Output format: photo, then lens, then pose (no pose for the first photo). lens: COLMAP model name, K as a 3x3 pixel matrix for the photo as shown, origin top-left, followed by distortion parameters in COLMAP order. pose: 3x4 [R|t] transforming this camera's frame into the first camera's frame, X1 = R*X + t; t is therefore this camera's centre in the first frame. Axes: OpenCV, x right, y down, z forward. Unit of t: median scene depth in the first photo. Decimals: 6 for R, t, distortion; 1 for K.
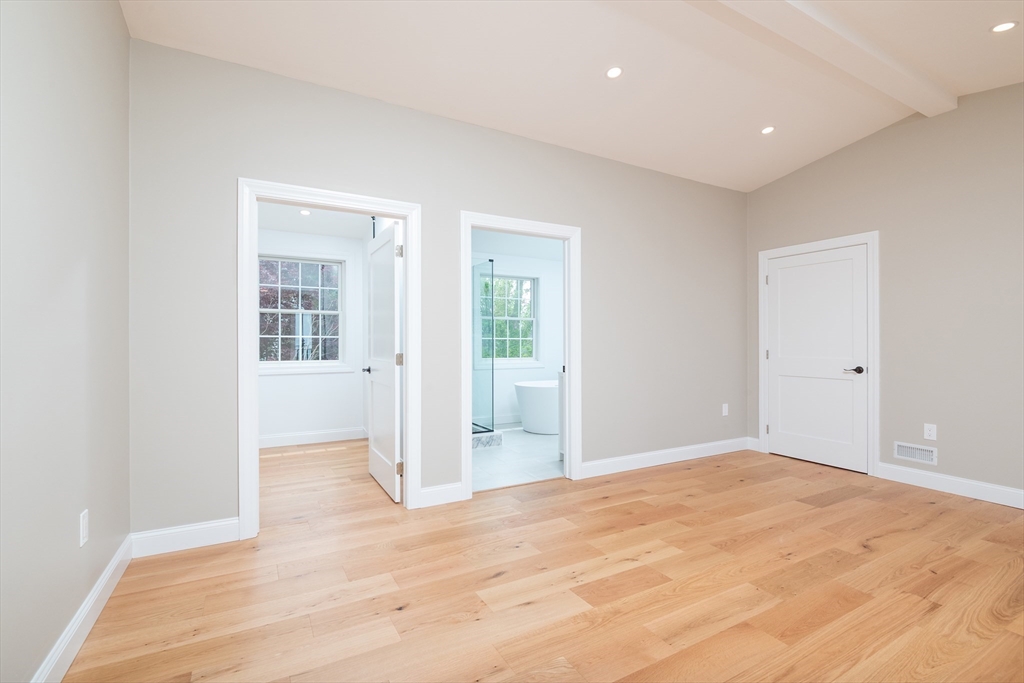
lens RADIAL K [[466.2, 0, 509.3], [0, 466.2, 340.5], [0, 0, 1]] dist [0.003052, -0.007631]
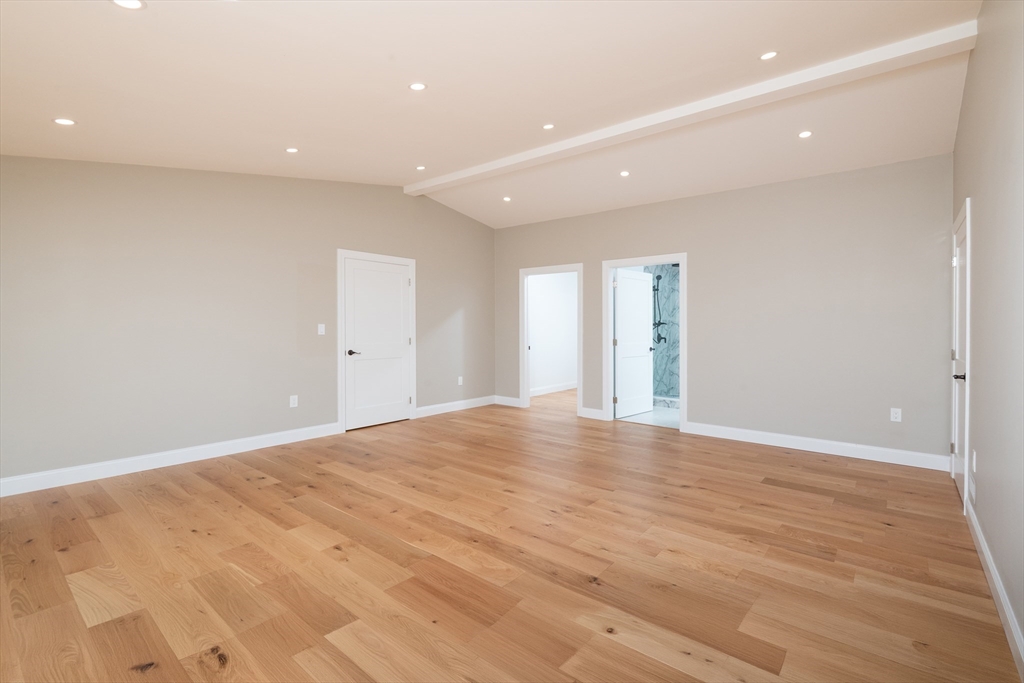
lens RADIAL K [[466.2, 0, 509.3], [0, 466.2, 340.5], [0, 0, 1]] dist [0.003052, -0.007631]
pose [[0.356408, 0.036557, -0.933615, 1.445080], [-0.004207, 0.999287, 0.037523, -0.025884], [0.934321, -0.009445, 0.356308, 0.025497]]
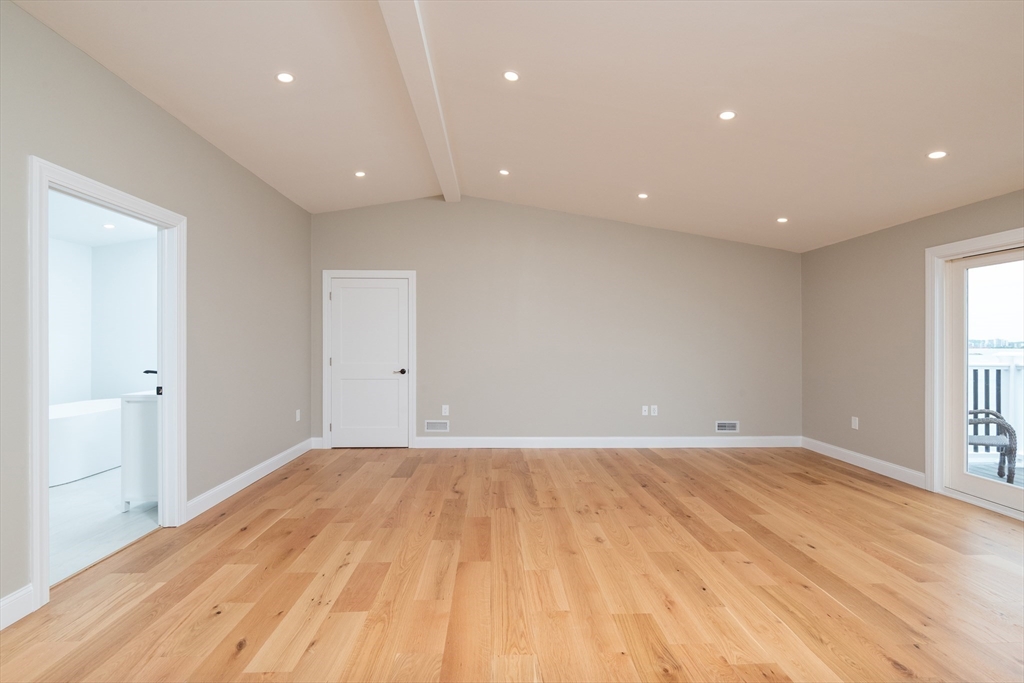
lens RADIAL K [[466.2, 0, 509.3], [0, 466.2, 340.5], [0, 0, 1]] dist [0.003052, -0.007631]
pose [[0.457045, 0.005108, 0.889429, -0.376846], [-0.002477, 0.999987, -0.004470, -0.025822], [-0.889440, -0.000161, 0.457051, 0.137097]]
